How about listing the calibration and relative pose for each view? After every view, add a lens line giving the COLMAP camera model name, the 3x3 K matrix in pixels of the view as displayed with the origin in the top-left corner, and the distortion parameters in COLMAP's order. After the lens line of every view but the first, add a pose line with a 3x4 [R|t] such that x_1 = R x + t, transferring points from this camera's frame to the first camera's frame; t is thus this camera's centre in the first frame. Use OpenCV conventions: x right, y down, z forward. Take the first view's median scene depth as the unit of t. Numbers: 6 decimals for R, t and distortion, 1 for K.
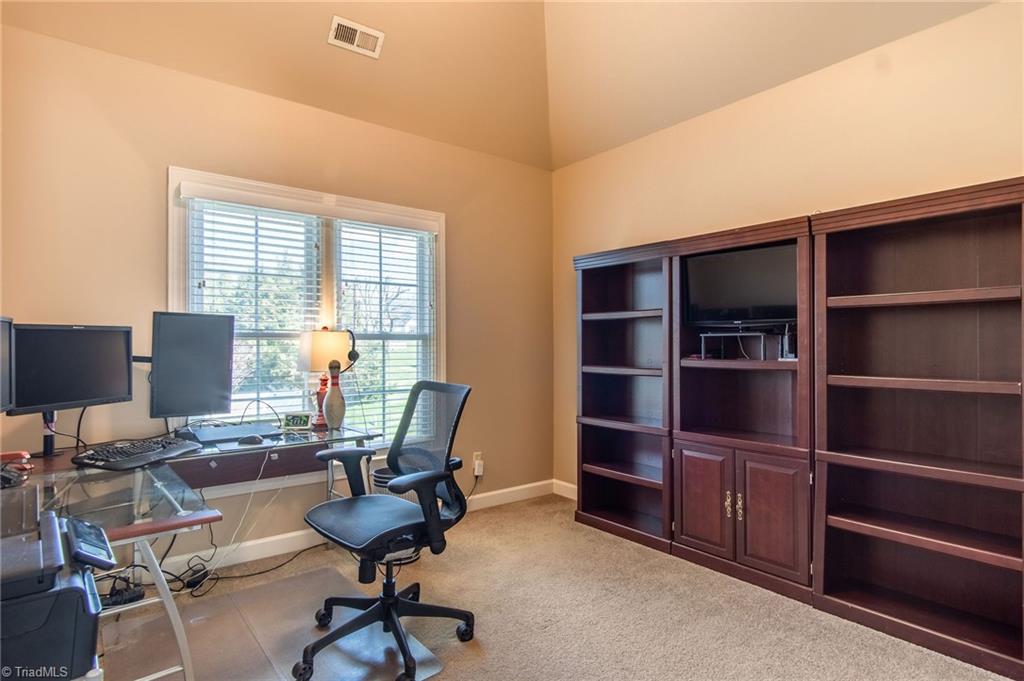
lens RADIAL K [[538.7, 0, 512.0], [0, 538.7, 340.5], [0, 0, 1]] dist [0.013624, 0.000398]
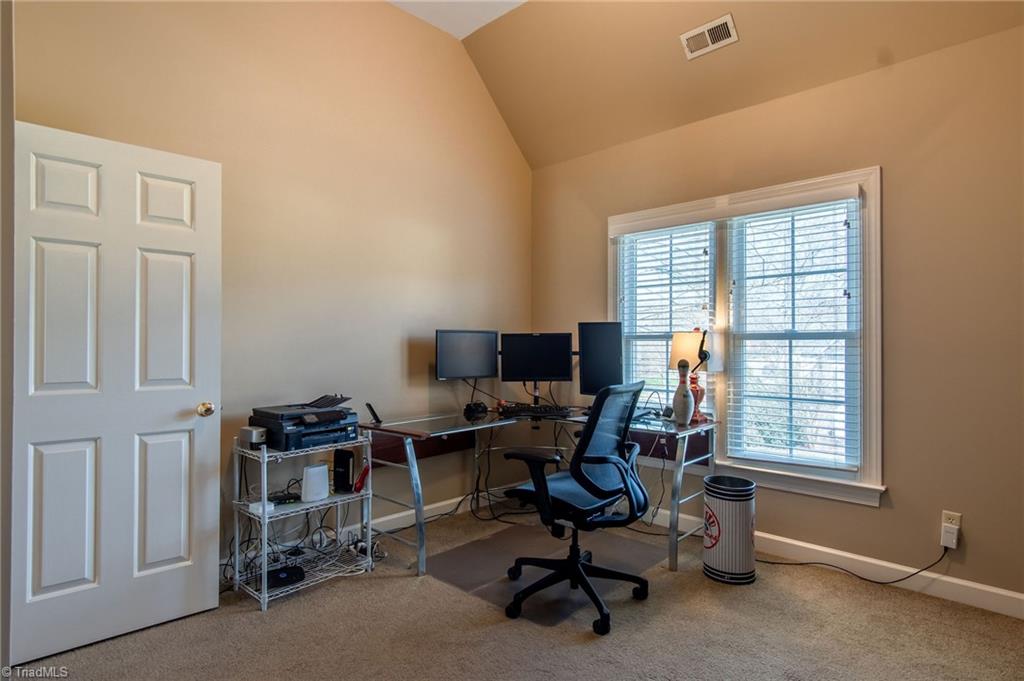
lens RADIAL K [[550.2, 0, 516.1], [0, 550.2, 344.2], [0, 0, 1]] dist [0.005008, 0.001076]
pose [[0.139788, -0.004156, -0.990173, 0.689787], [0.002244, 0.999990, -0.003881, 0.010379], [0.990179, -0.001679, 0.139796, 0.522252]]
